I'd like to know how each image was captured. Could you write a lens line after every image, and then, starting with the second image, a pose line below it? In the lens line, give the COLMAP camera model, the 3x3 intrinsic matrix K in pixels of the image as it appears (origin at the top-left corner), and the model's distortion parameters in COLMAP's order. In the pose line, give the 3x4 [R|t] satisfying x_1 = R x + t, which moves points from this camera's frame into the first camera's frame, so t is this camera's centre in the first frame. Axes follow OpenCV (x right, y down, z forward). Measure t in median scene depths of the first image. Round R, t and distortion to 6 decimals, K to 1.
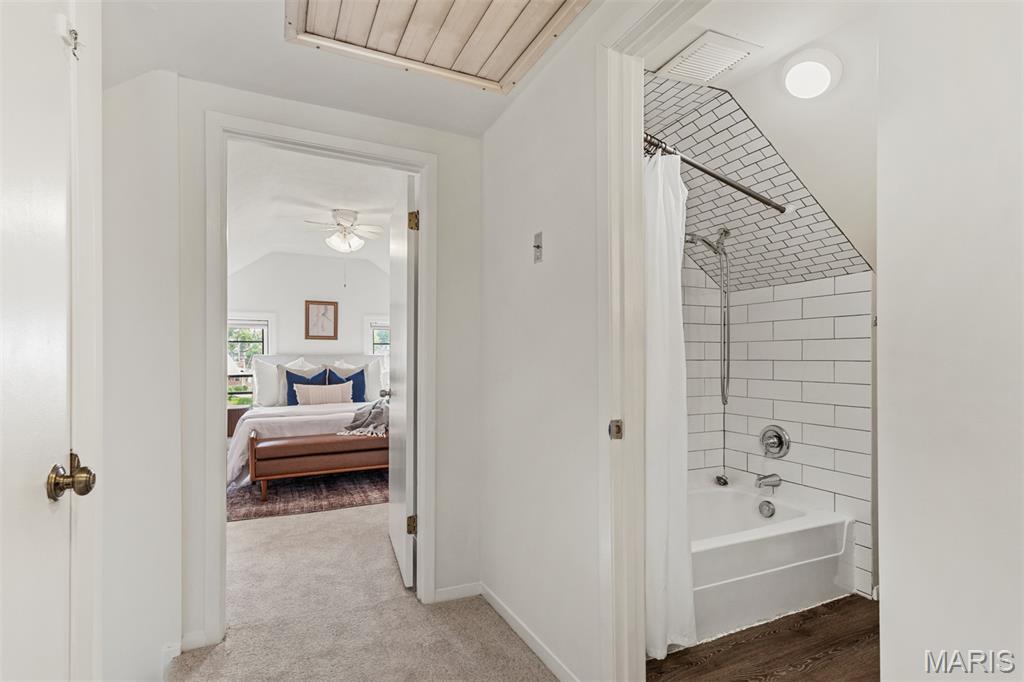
lens RADIAL K [[474.2, 0, 499.1], [0, 474.2, 354.4], [0, 0, 1]] dist [-0.001150, -0.000167]
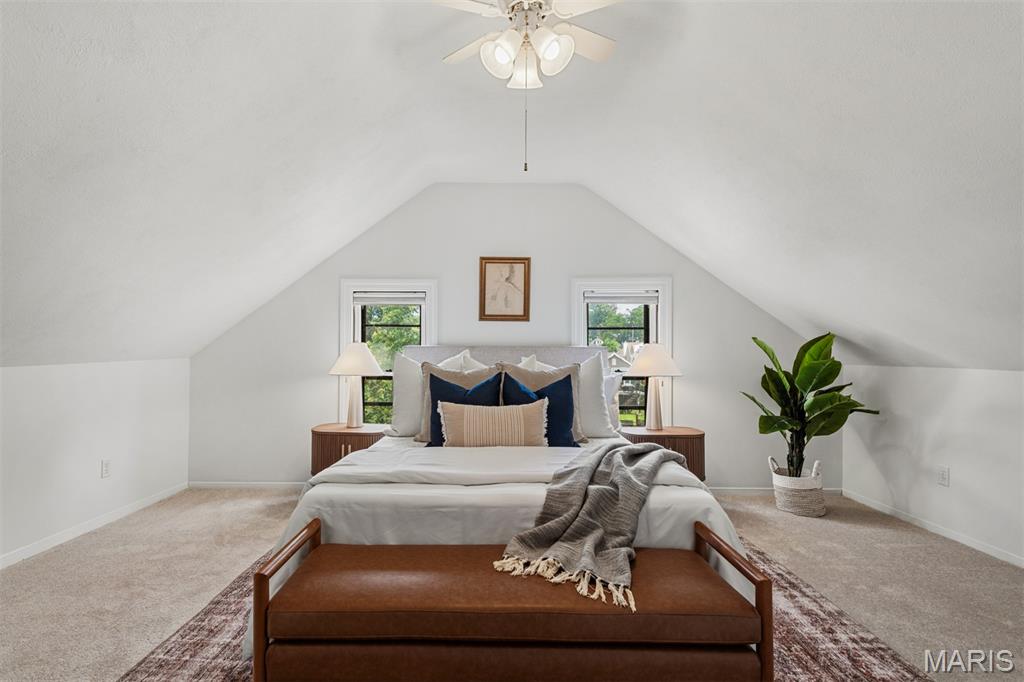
lens RADIAL K [[501.3, 0, 507.9], [0, 501.3, 351.7], [0, 0, 1]] dist [-0.000437, 0.000315]
pose [[0.918142, 0.009328, -0.396142, -0.141869], [-0.007237, 0.999951, 0.006772, 0.004472], [0.396185, -0.003350, 0.918164, 0.503997]]
